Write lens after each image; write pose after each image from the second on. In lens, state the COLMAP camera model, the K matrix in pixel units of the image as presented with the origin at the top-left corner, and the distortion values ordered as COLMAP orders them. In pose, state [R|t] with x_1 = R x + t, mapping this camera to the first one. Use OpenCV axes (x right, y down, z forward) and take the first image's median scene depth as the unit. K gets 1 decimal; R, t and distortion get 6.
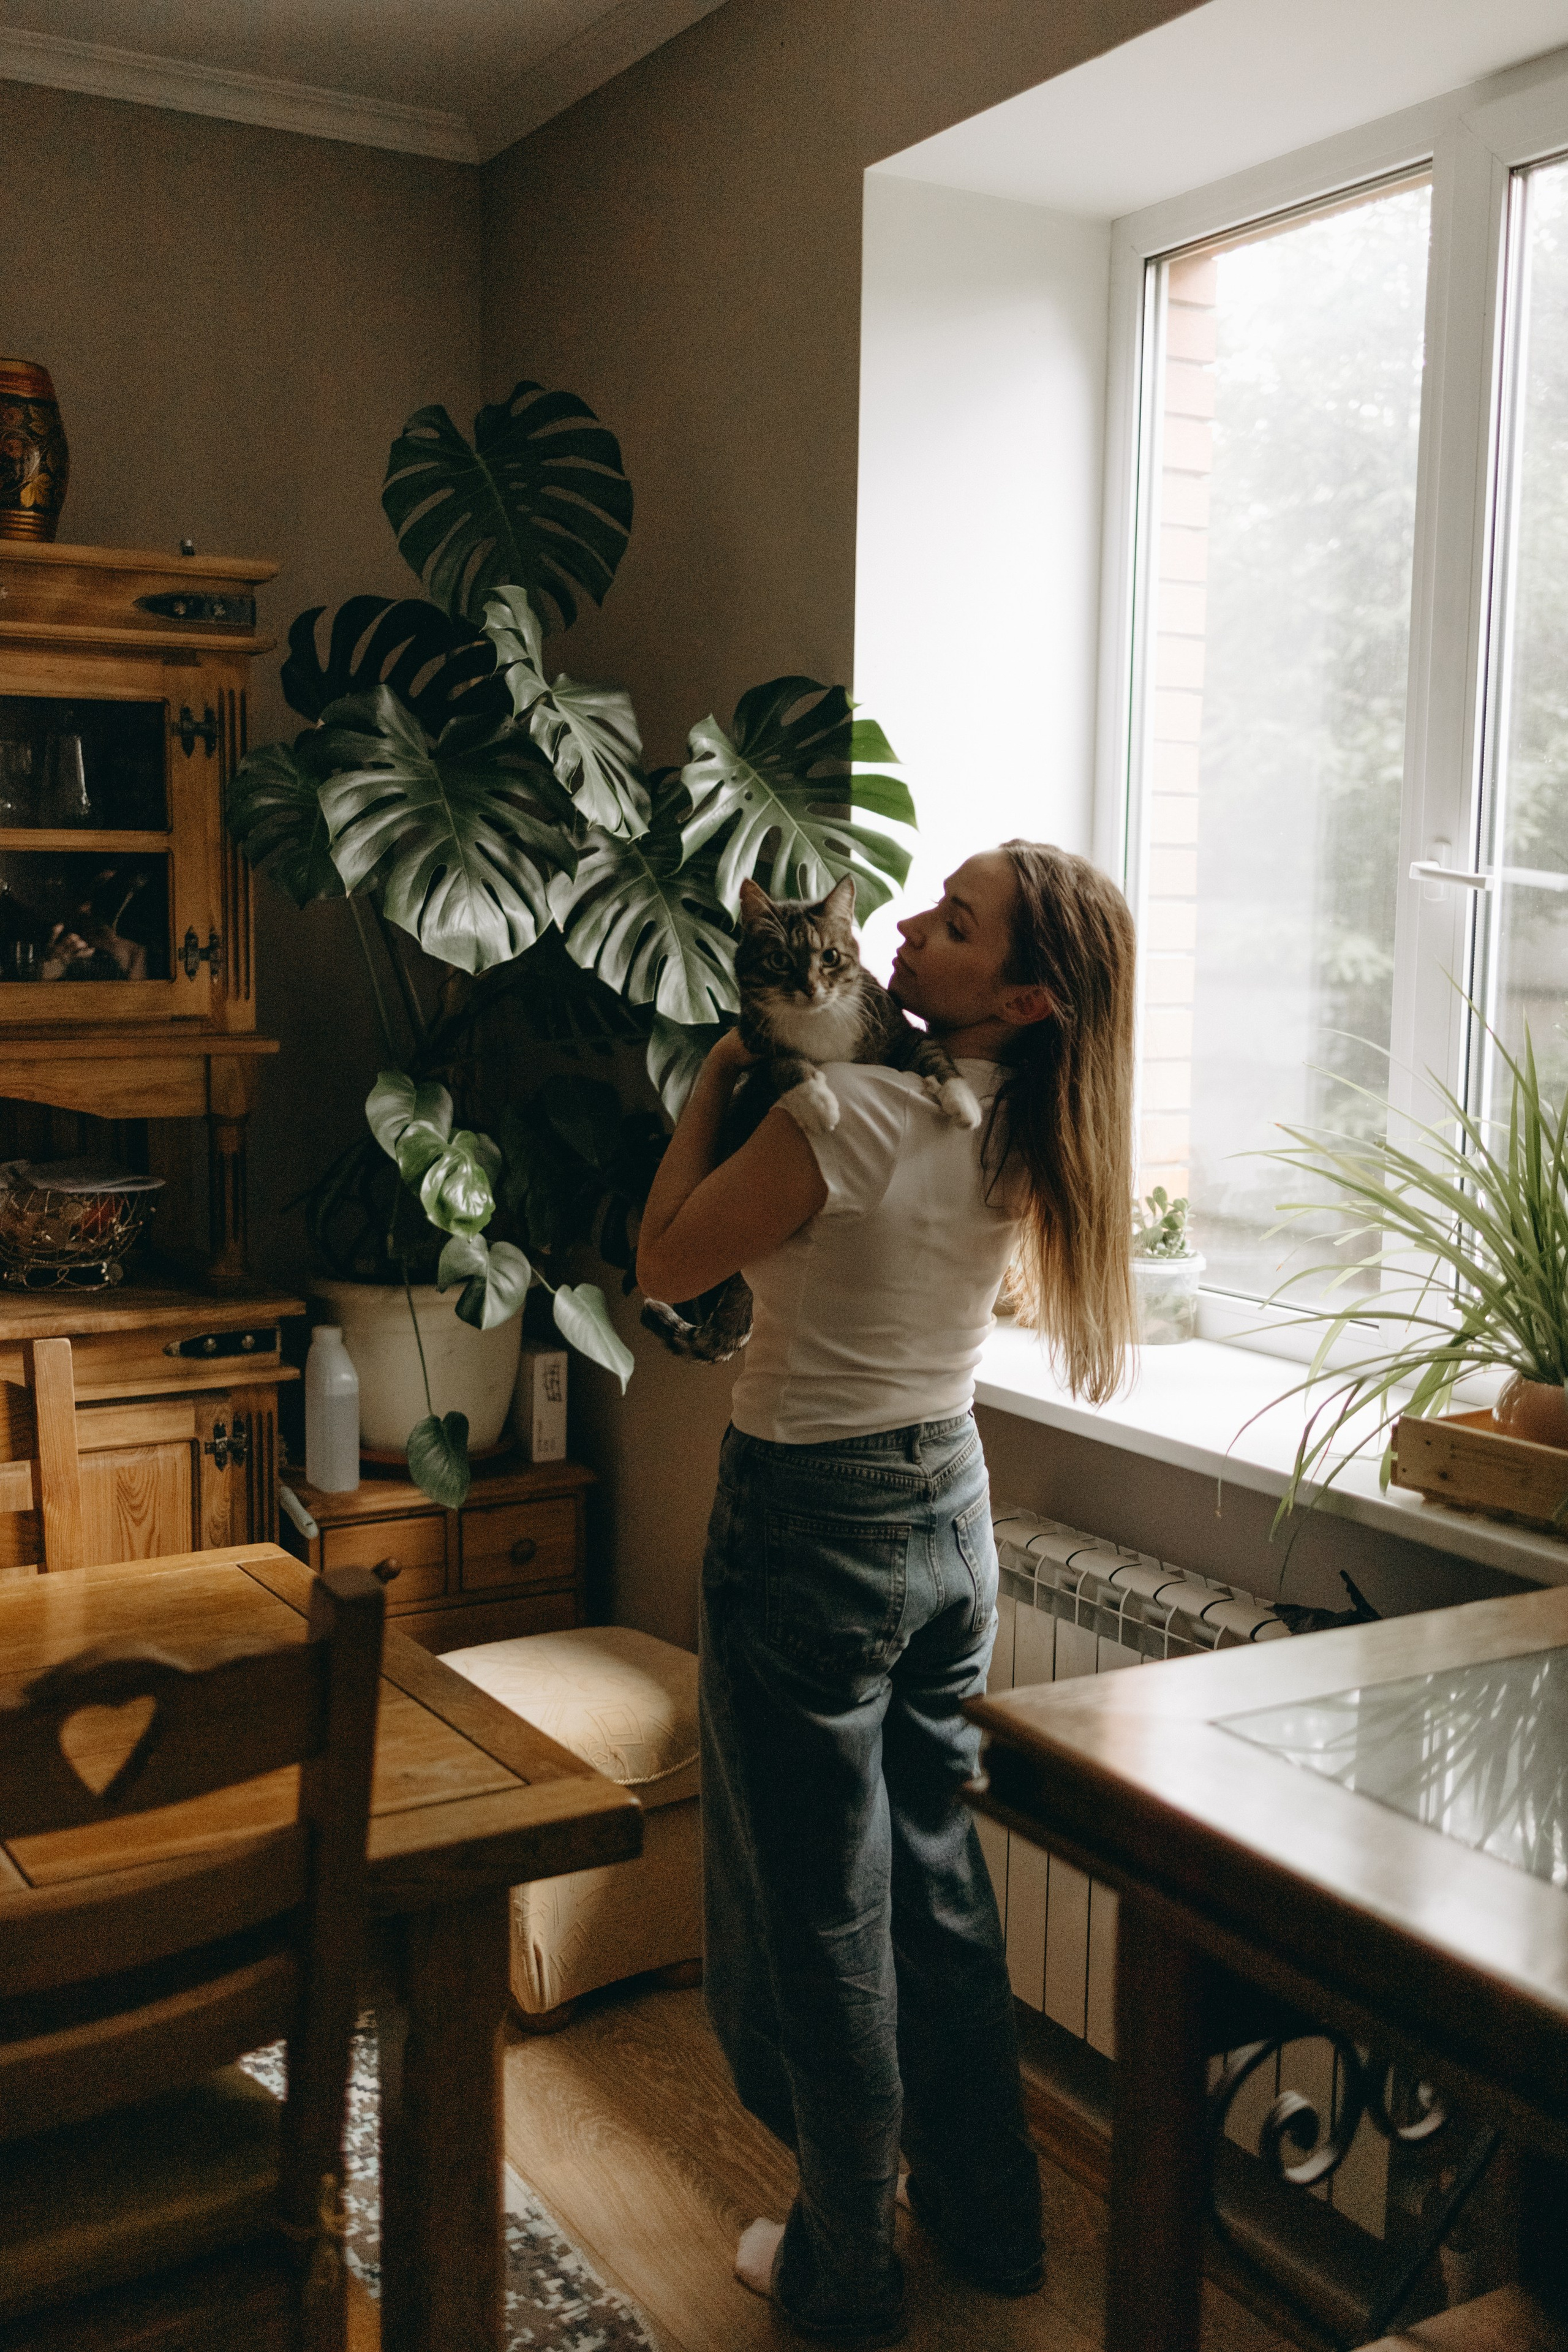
lens RADIAL K [[2406.5, 0, 778.3], [0, 2406.5, 1201.1], [0, 0, 1]] dist [-0.000122, 0.011536]
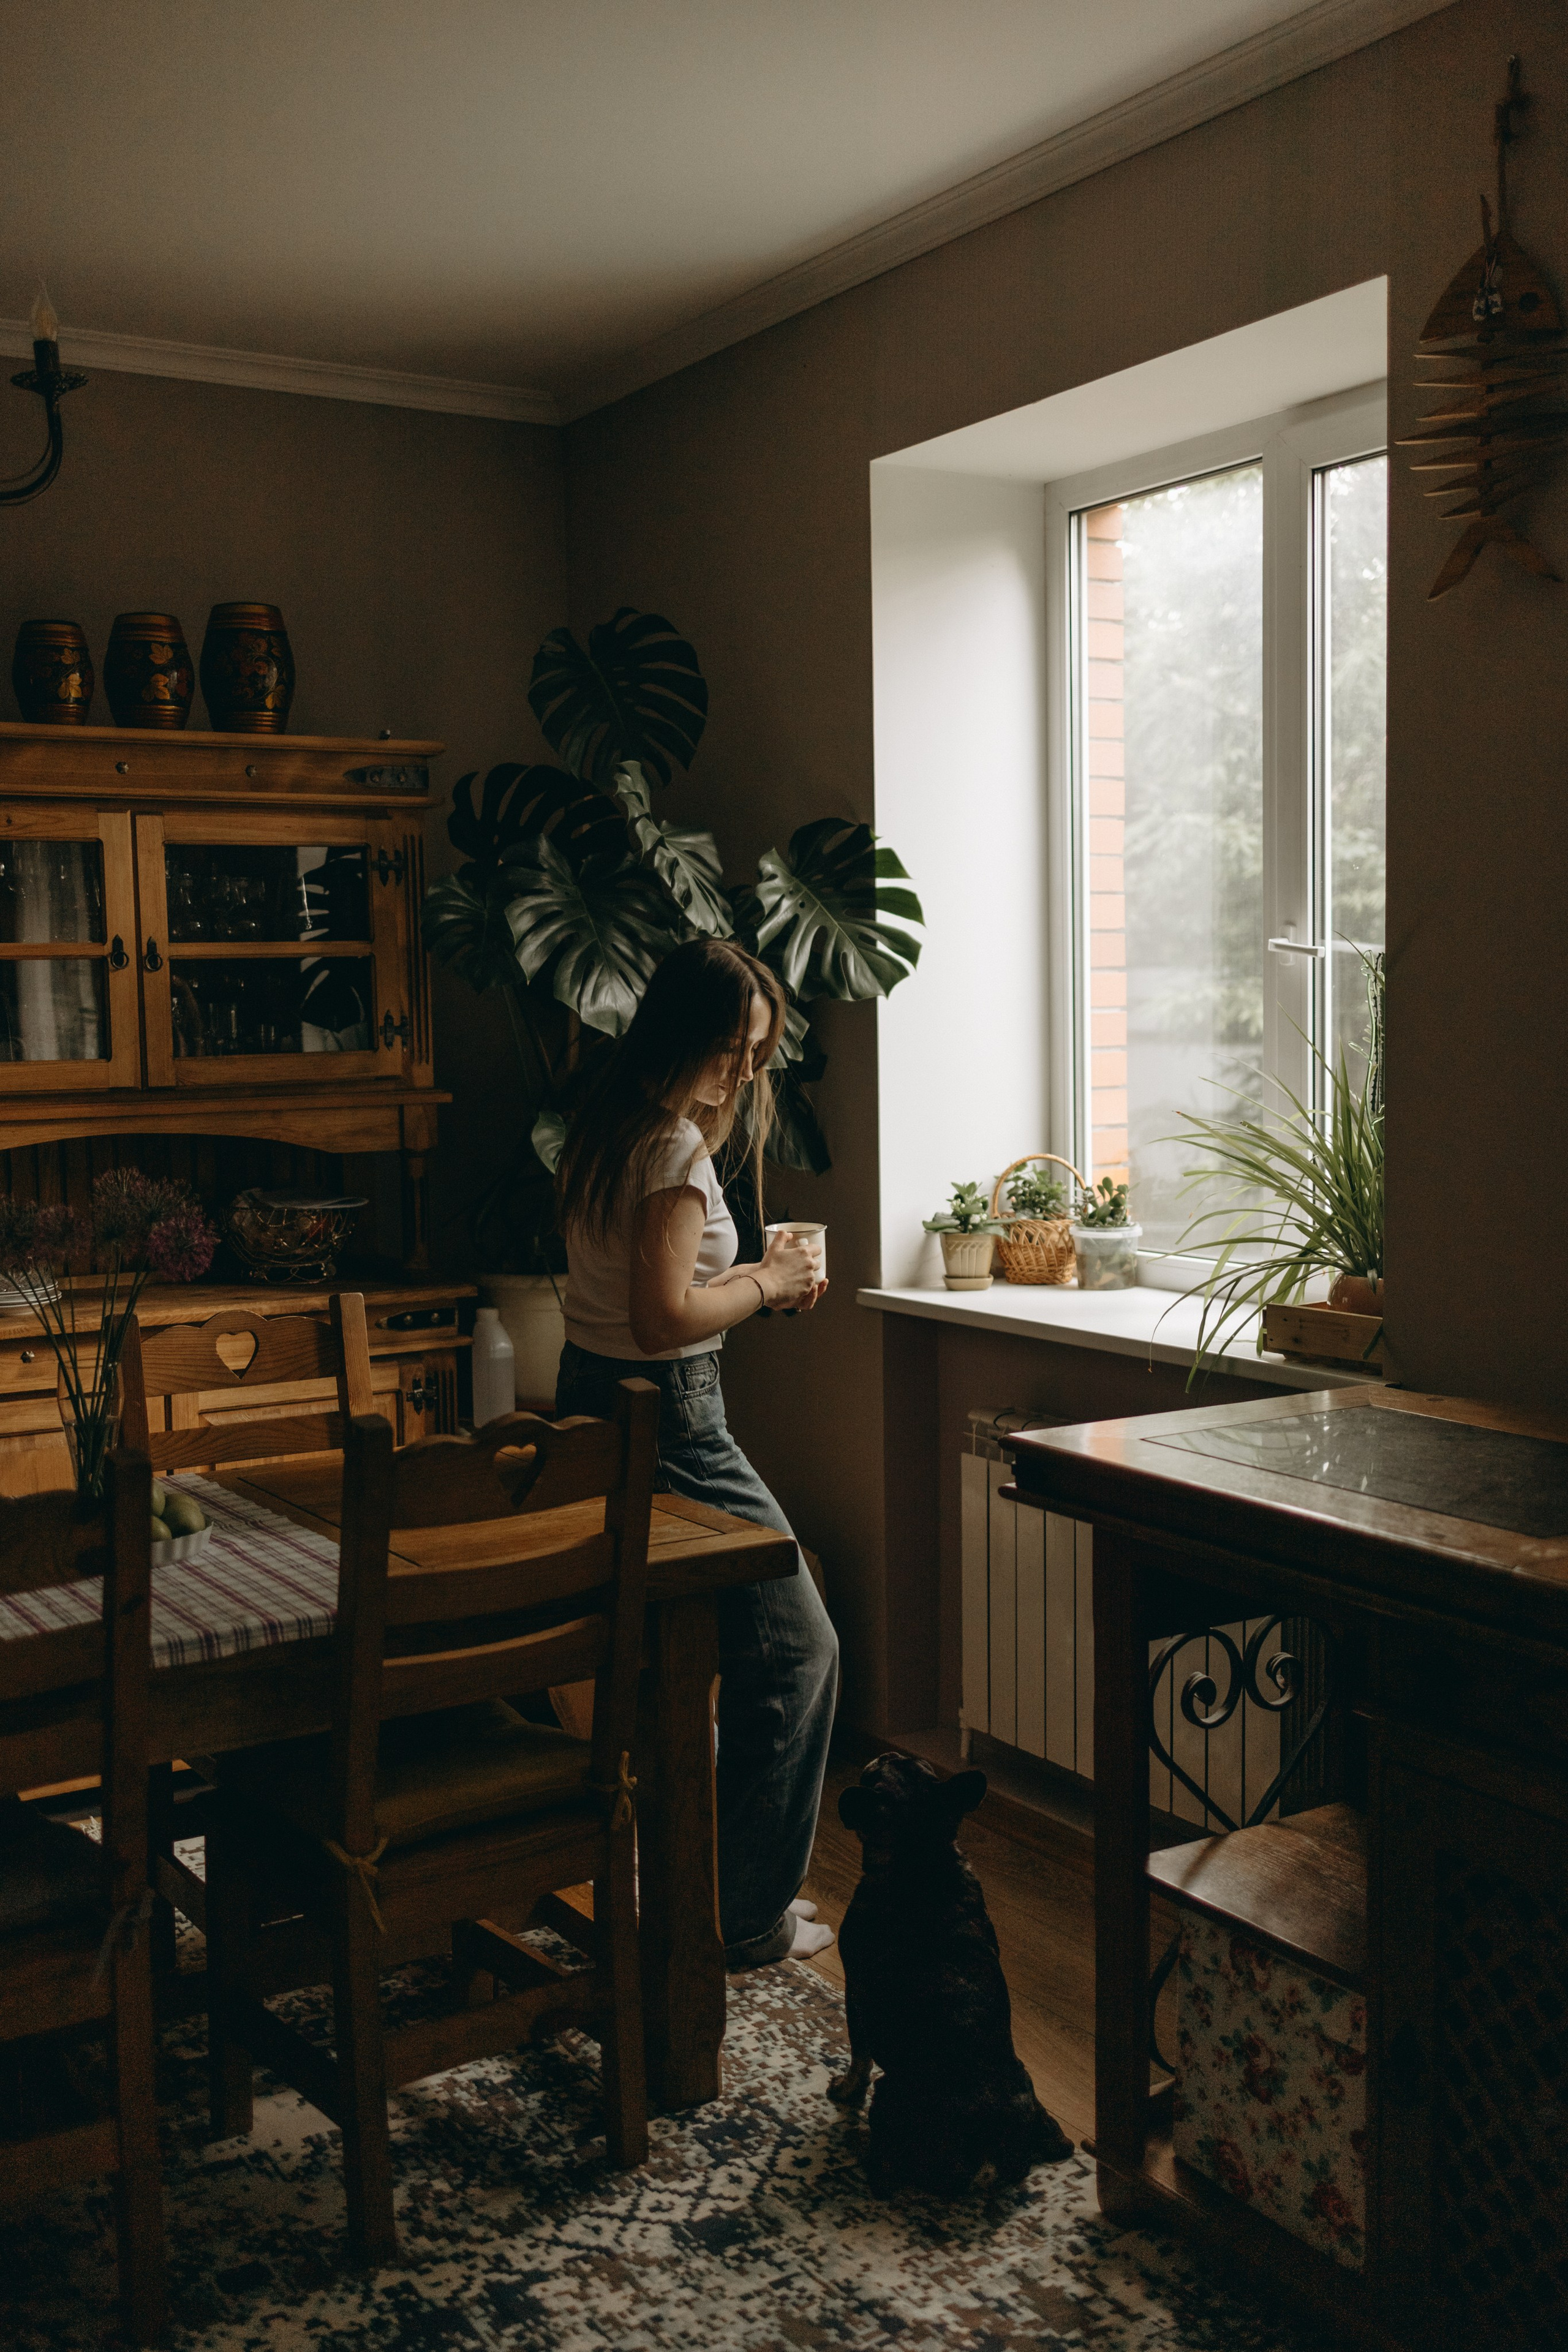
lens RADIAL K [[2348.9, 0, 786.3], [0, 2348.9, 1187.4], [0, 0, 1]] dist [0.011259, 0.004757]
pose [[0.999359, -0.029951, 0.019585, -0.052843], [0.030652, 0.998862, -0.036533, 0.044489], [-0.018469, 0.037110, 0.999140, -0.351516]]
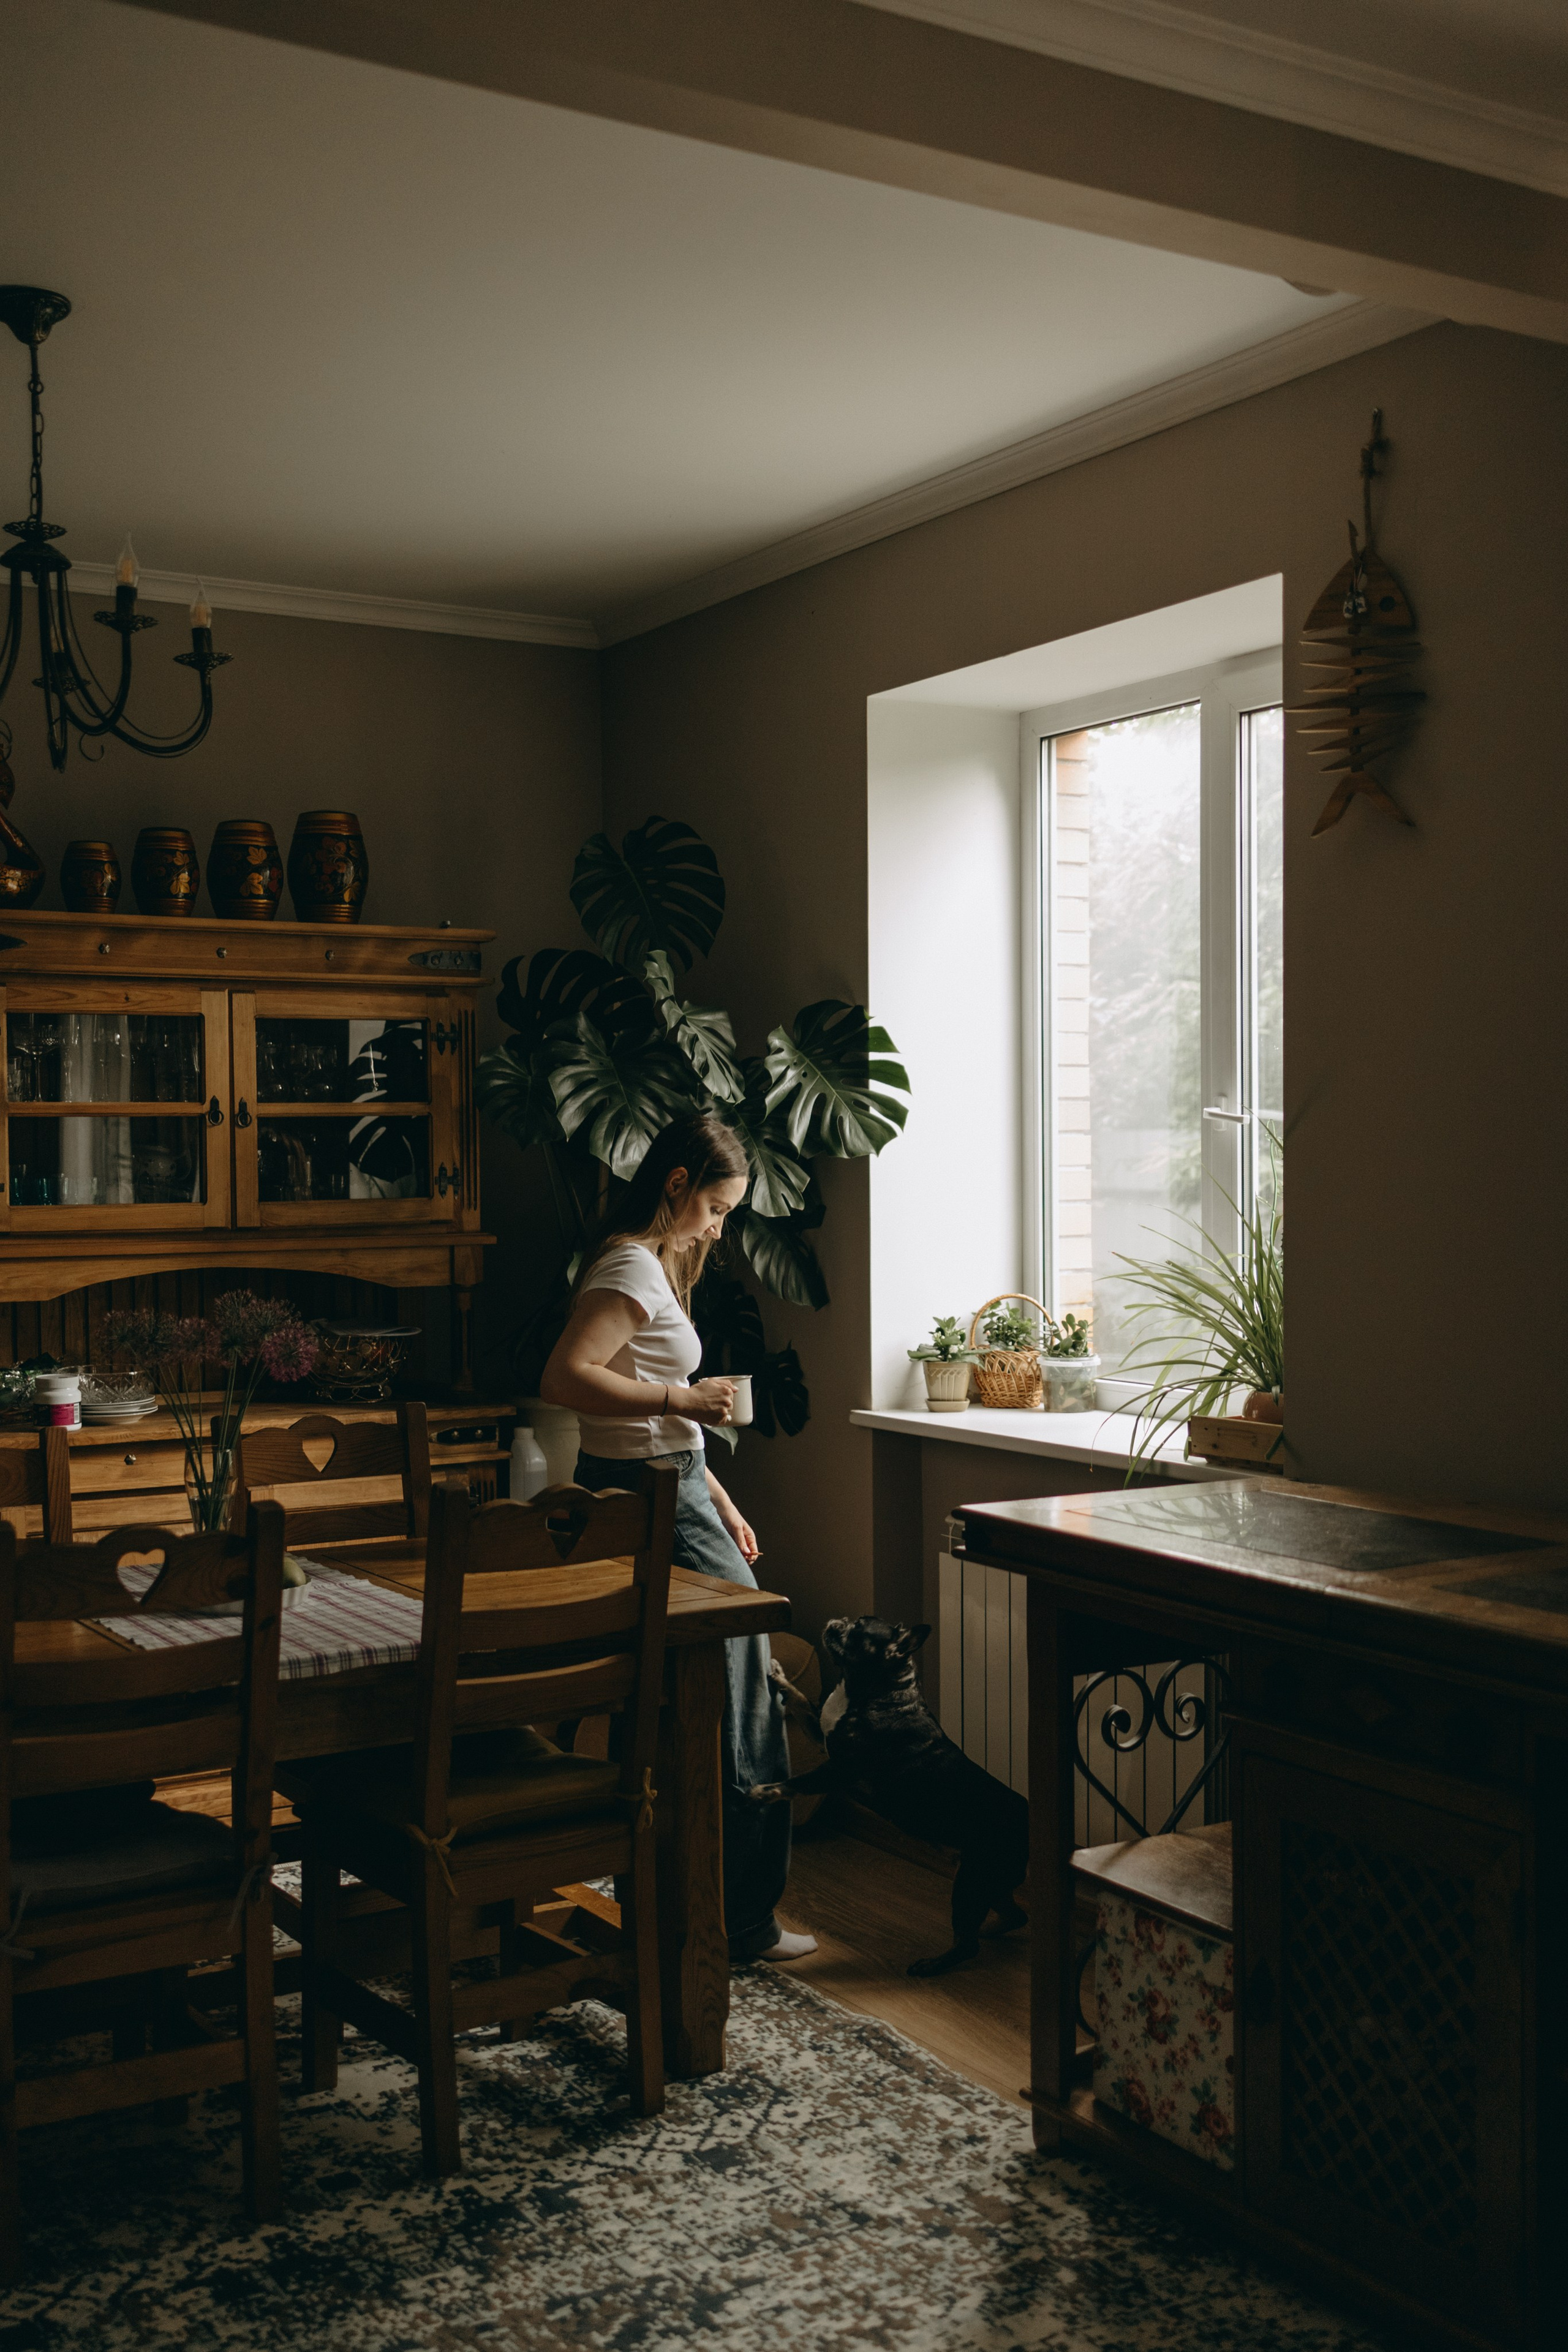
lens RADIAL K [[2427.5, 0, 753.1], [0, 2427.5, 1220.1], [0, 0, 1]] dist [0.012379, 0.015354]
pose [[0.999795, -0.020168, 0.001849, -0.051748], [0.020252, 0.995692, -0.090480, 0.074091], [-0.000016, 0.090499, 0.995897, -0.601953]]
